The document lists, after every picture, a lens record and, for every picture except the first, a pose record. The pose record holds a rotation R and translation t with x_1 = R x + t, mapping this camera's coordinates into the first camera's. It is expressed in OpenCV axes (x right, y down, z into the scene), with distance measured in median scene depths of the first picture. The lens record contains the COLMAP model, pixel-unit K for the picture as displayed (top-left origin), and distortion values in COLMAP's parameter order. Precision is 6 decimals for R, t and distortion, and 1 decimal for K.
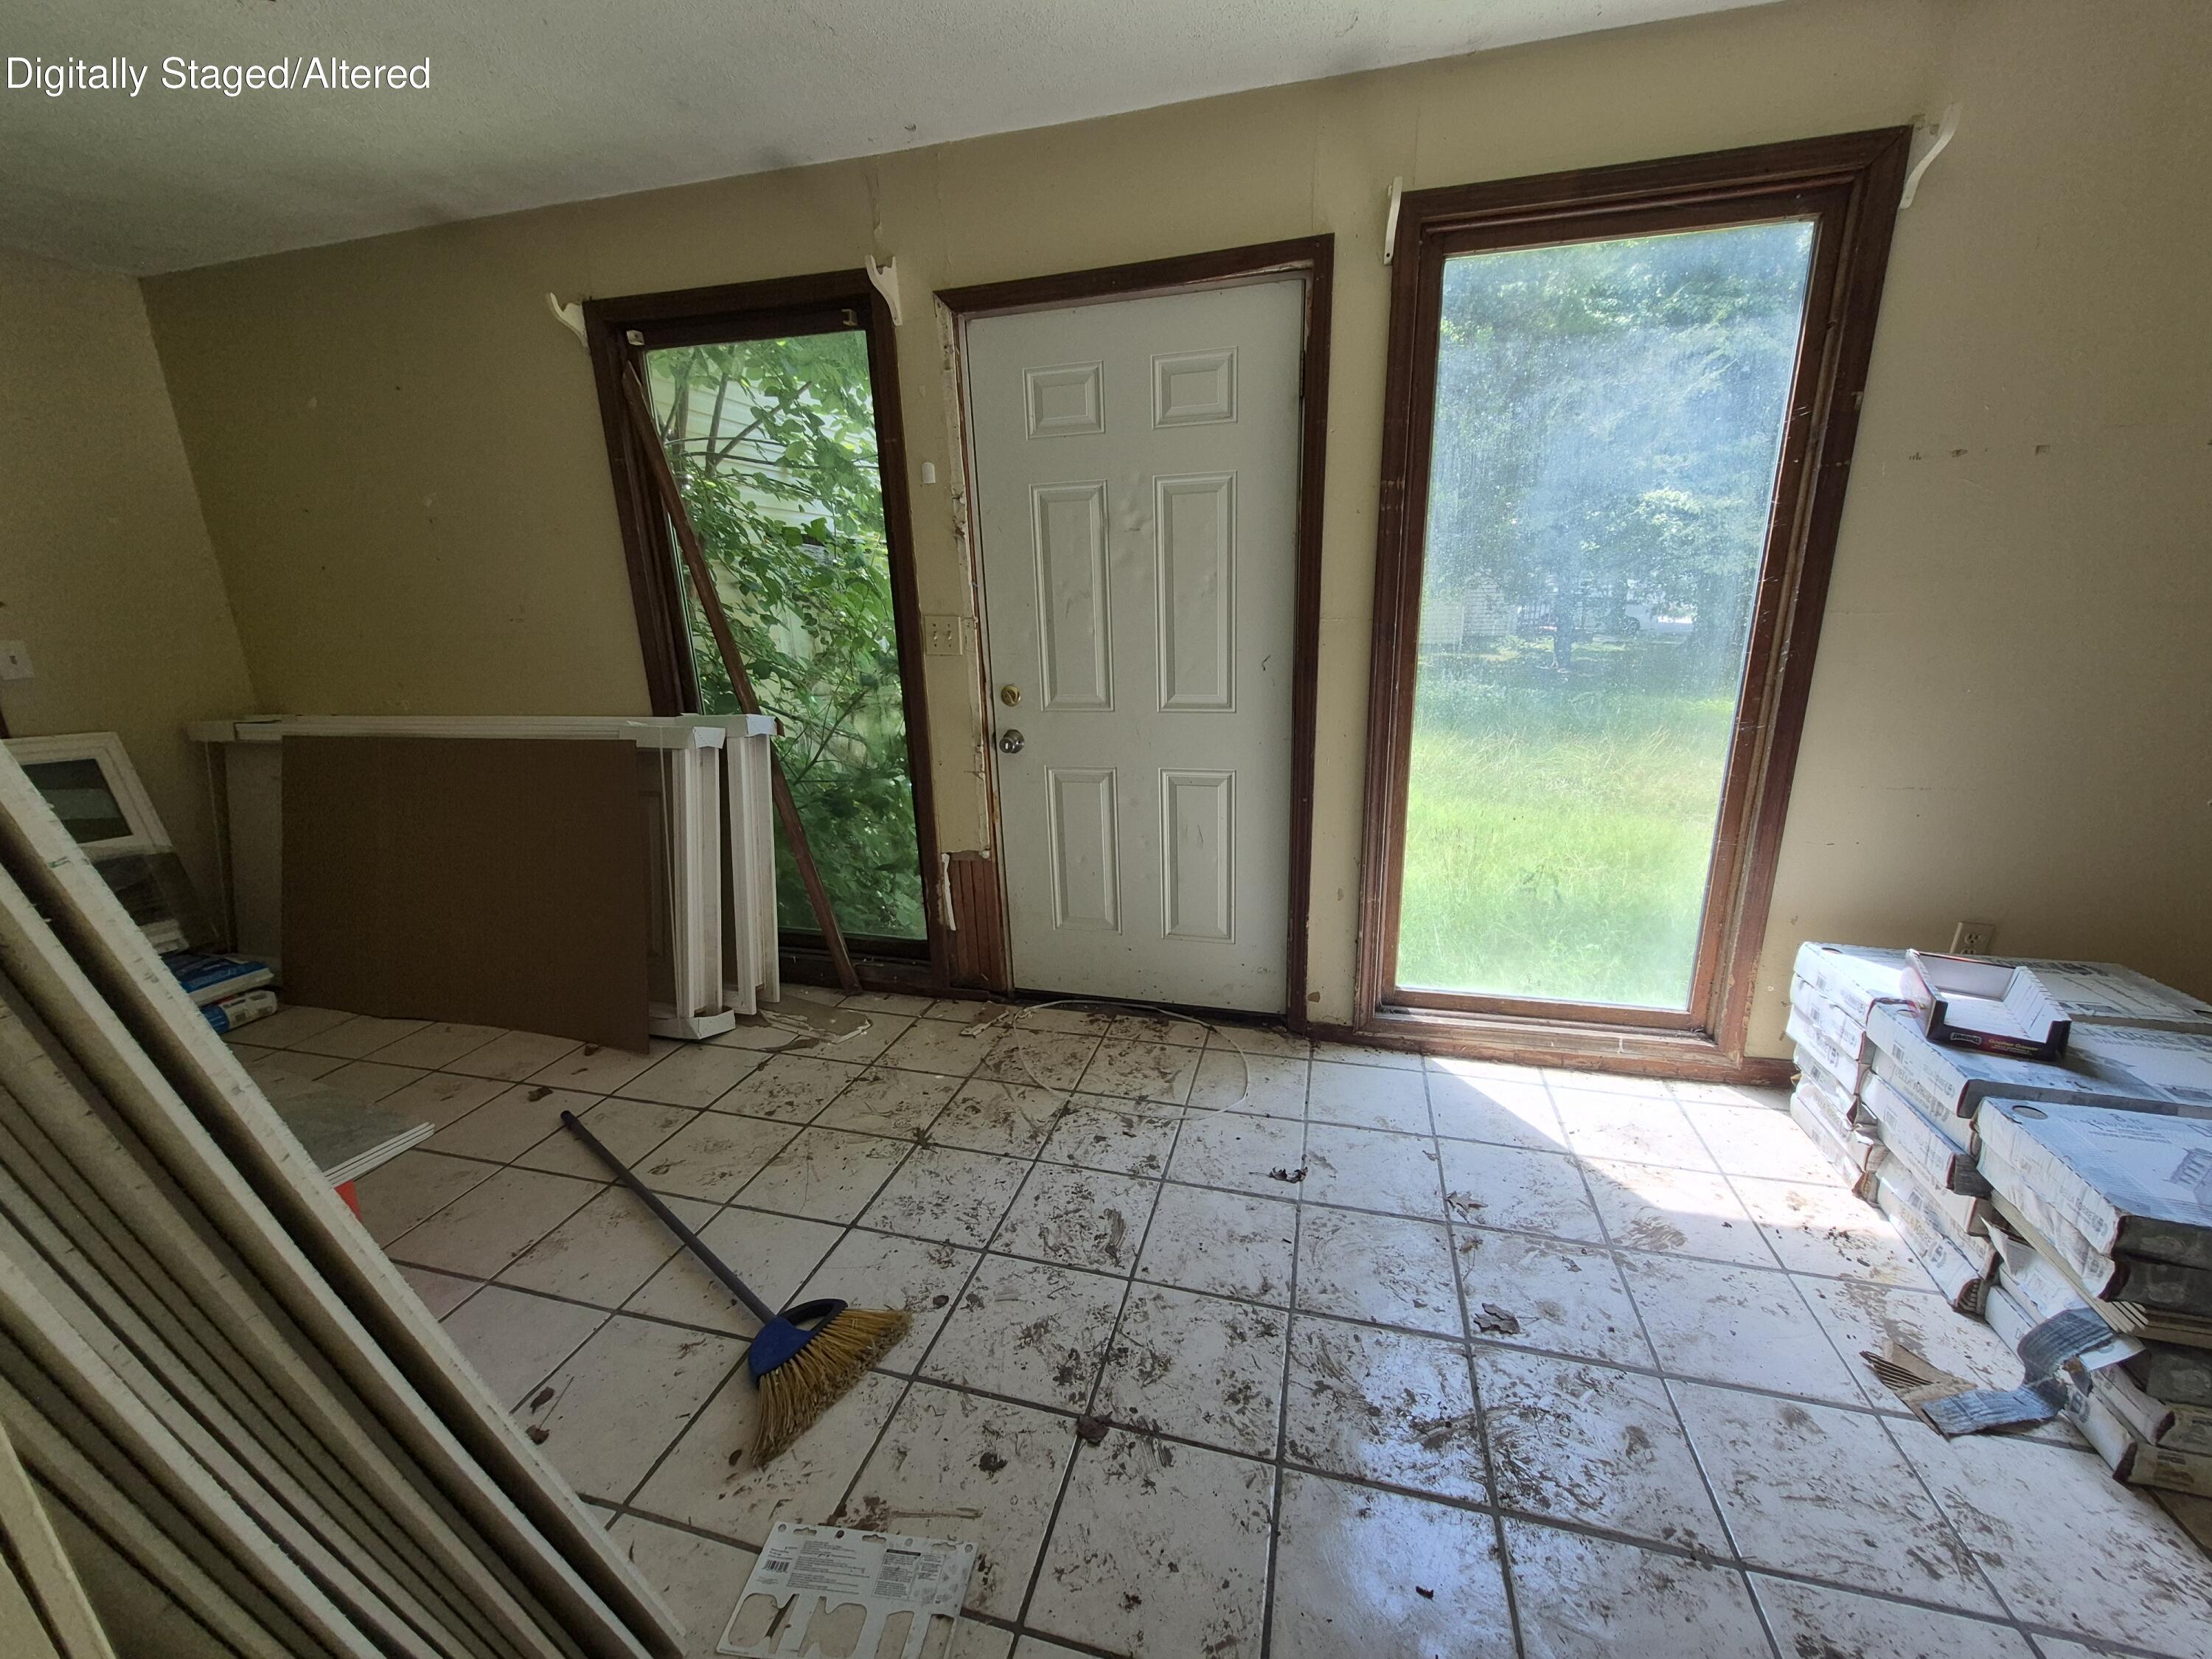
lens RADIAL K [[885.7, 0, 1106.0], [0, 885.7, 829.5], [0, 0, 1]] dist [-0.001101, -0.000094]
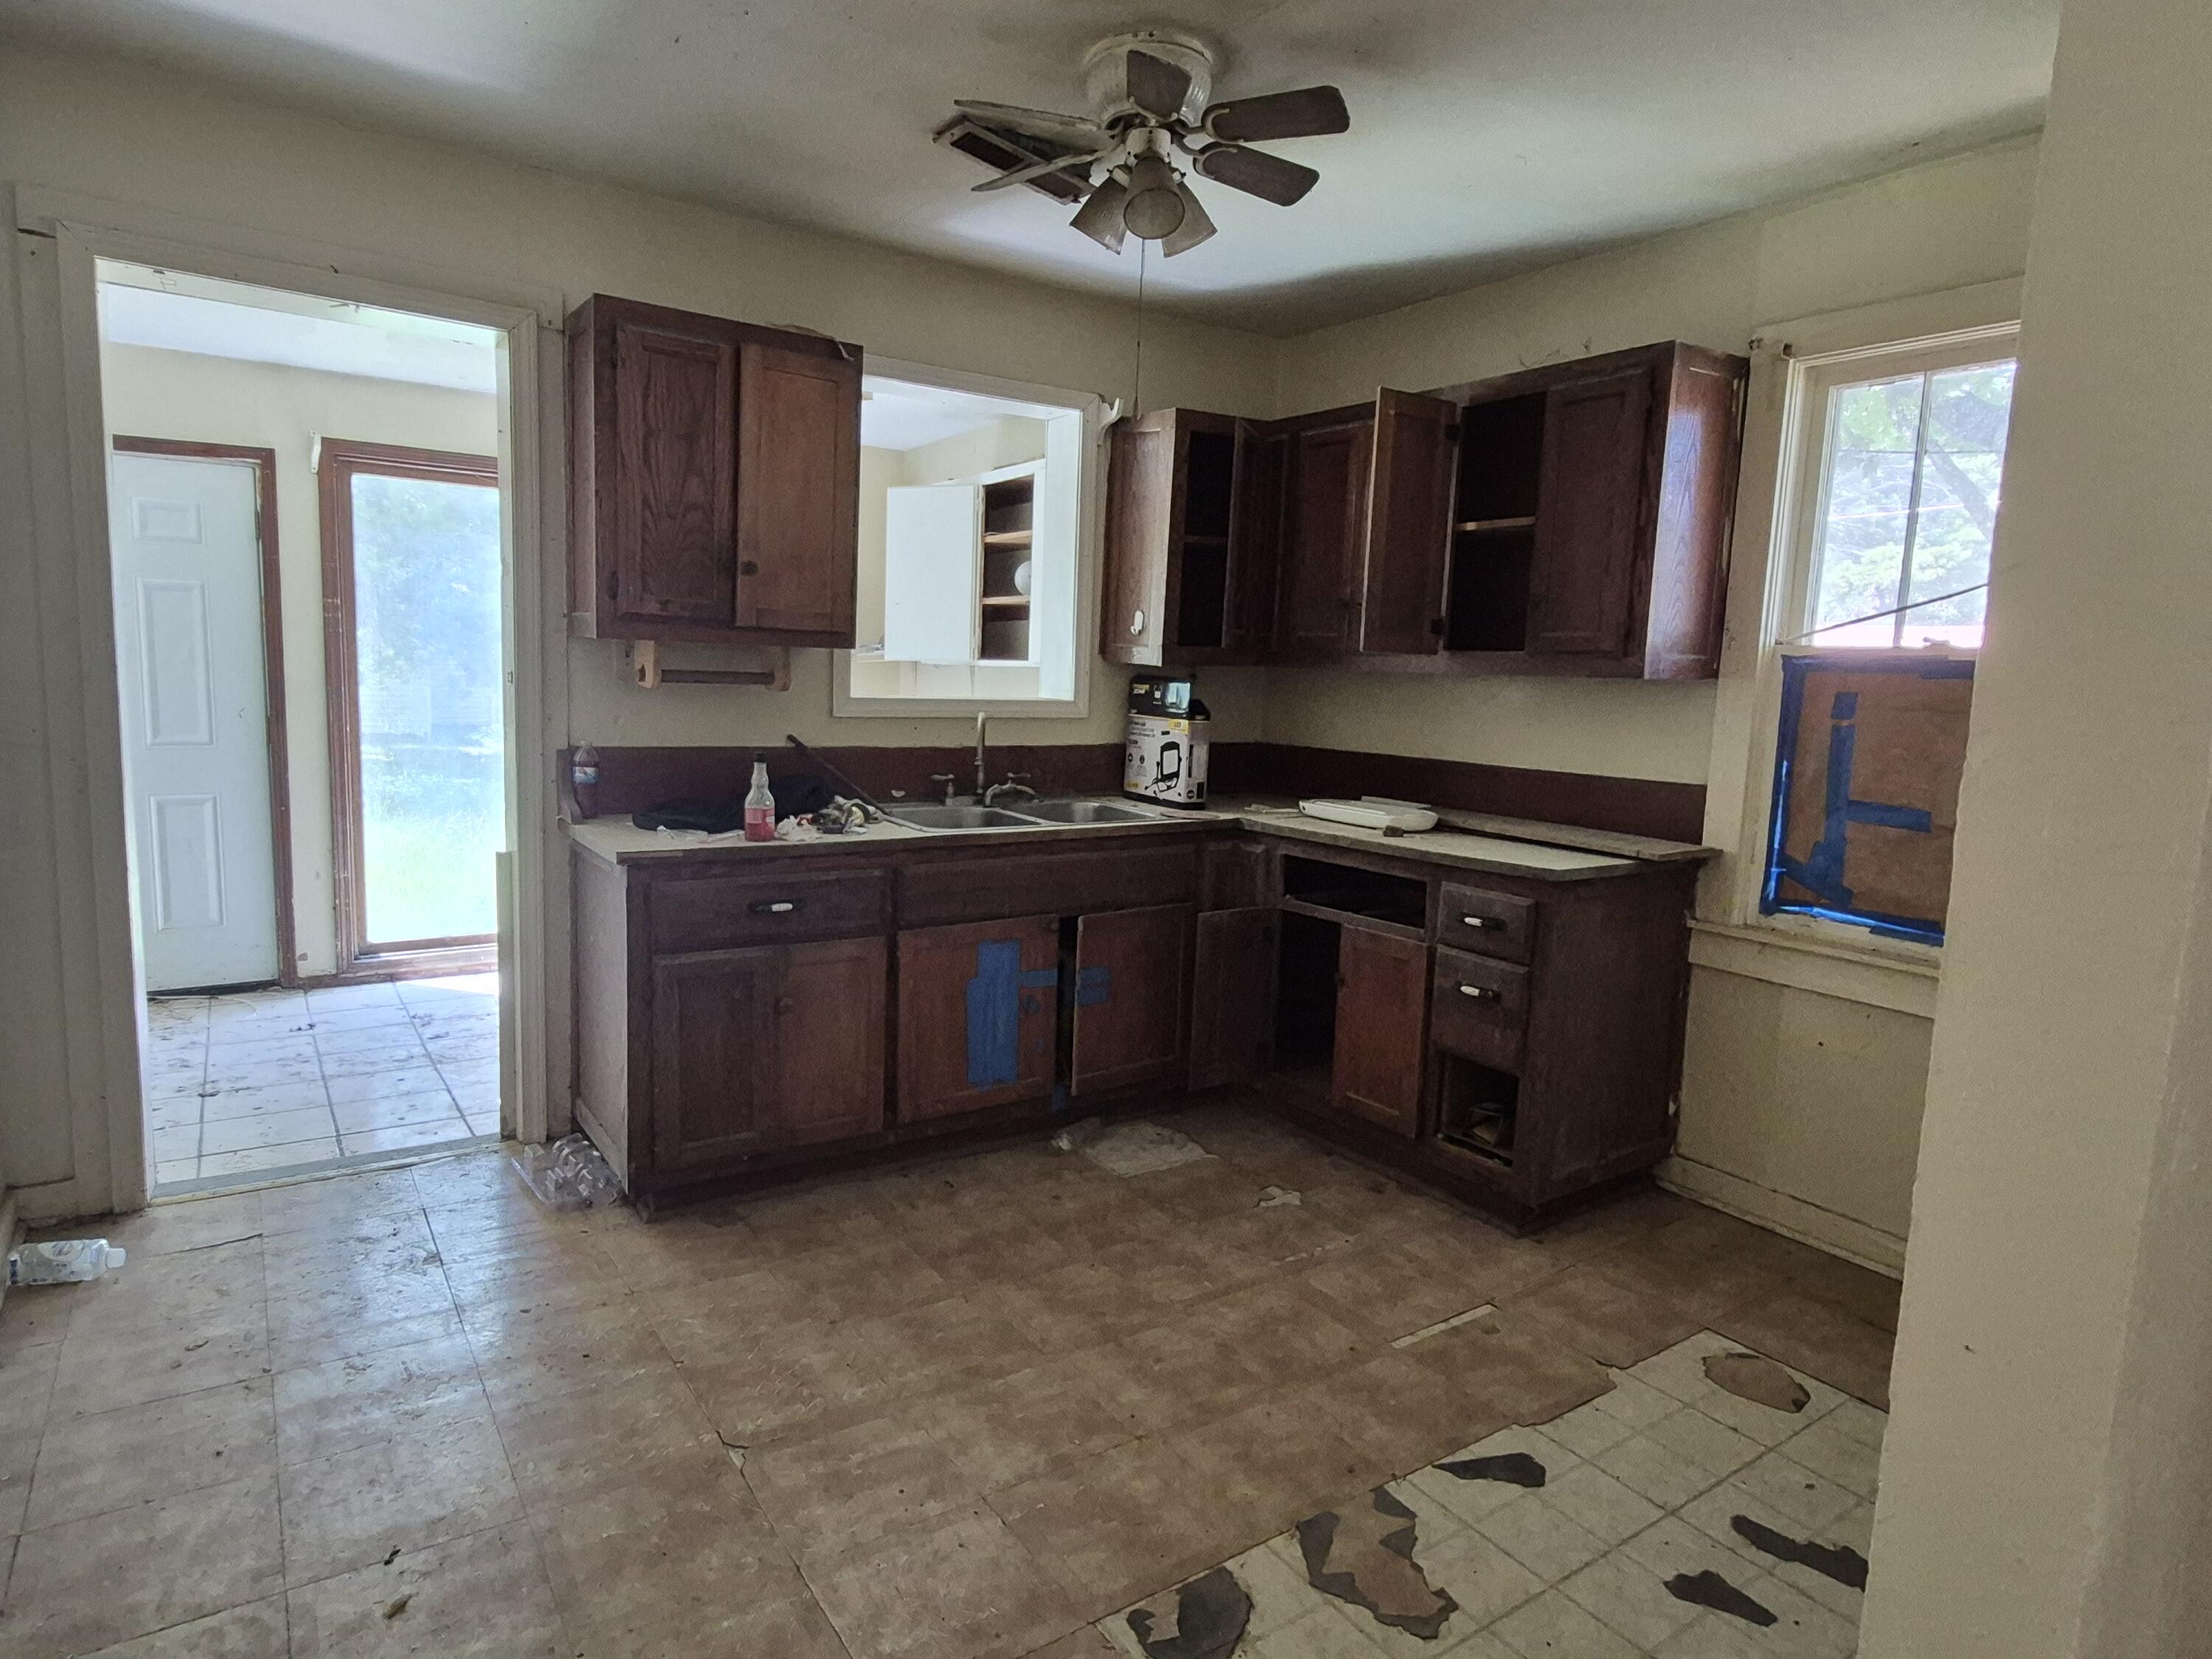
lens RADIAL K [[1244.9, 0, 1106.0], [0, 1244.9, 829.5], [0, 0, 1]] dist [-0.001364, -0.000834]
pose [[0.650488, -0.043206, 0.758286, -0.432407], [0.145866, 0.986902, -0.068897, 0.331922], [-0.745378, 0.155425, 0.648271, -1.273694]]
